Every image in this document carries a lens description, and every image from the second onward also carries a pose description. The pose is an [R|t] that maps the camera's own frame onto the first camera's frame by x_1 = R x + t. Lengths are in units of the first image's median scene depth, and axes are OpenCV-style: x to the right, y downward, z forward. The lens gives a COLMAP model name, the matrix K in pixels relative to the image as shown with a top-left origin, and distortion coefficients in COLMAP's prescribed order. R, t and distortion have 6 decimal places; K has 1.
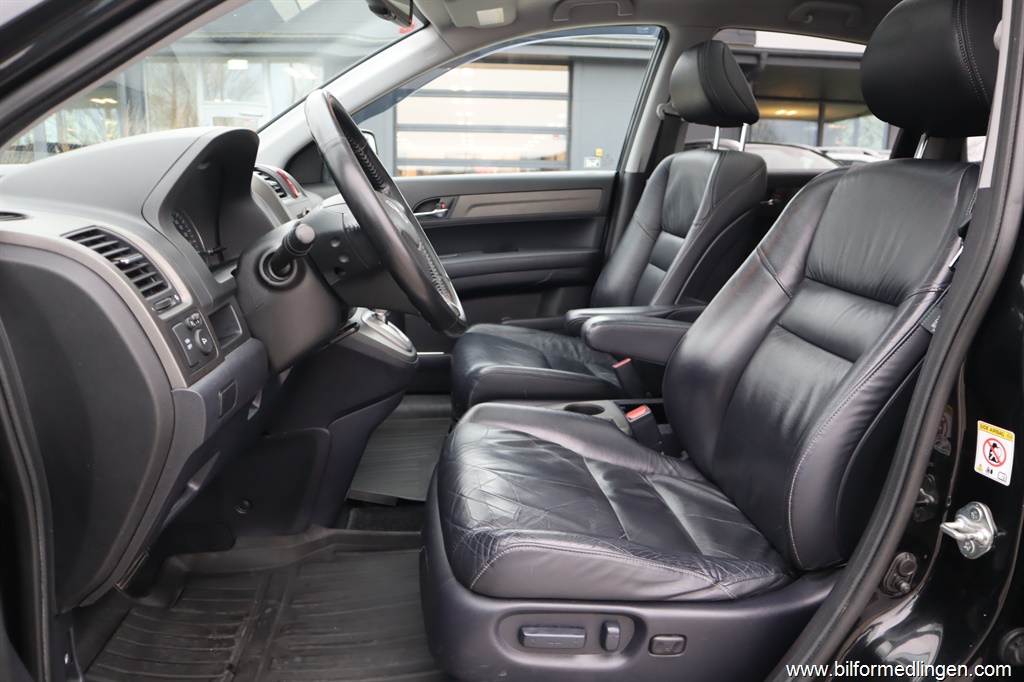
lens RADIAL K [[776.8, 0, 512.0], [0, 776.8, 341.0], [0, 0, 1]] dist [-0.043874, 0.001077]
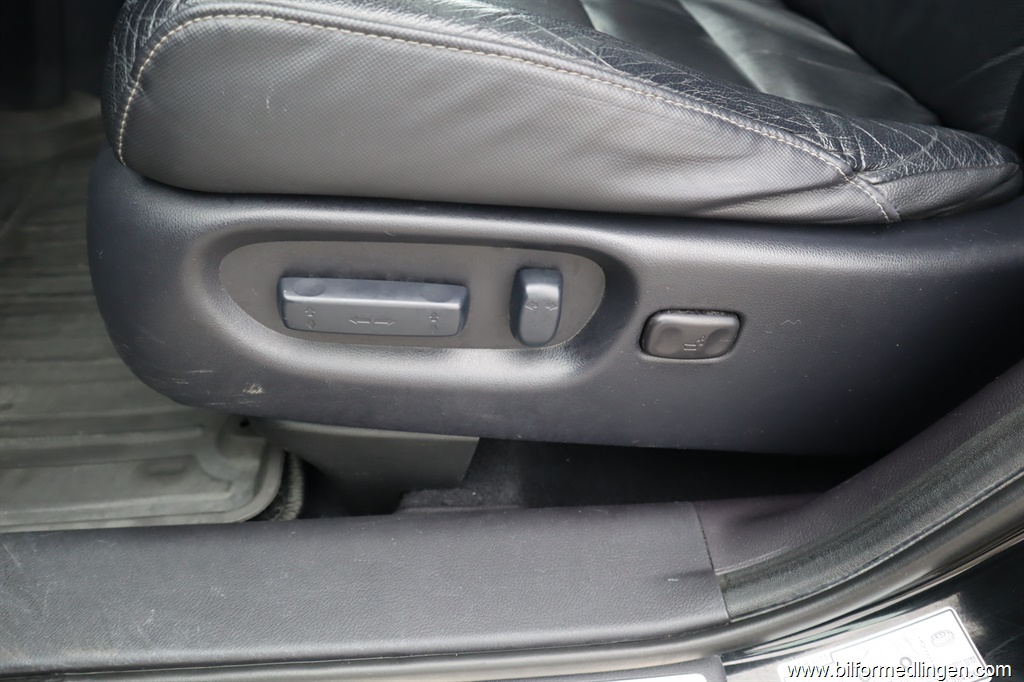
lens RADIAL K [[732.7, 0, 517.2], [0, 732.7, 345.2], [0, 0, 1]] dist [-0.114958, 0.073009]
pose [[0.999213, 0.032654, -0.022498, 0.125581], [-0.019242, 0.895354, 0.444939, 0.242905], [0.034673, -0.444156, 0.895278, 0.674733]]
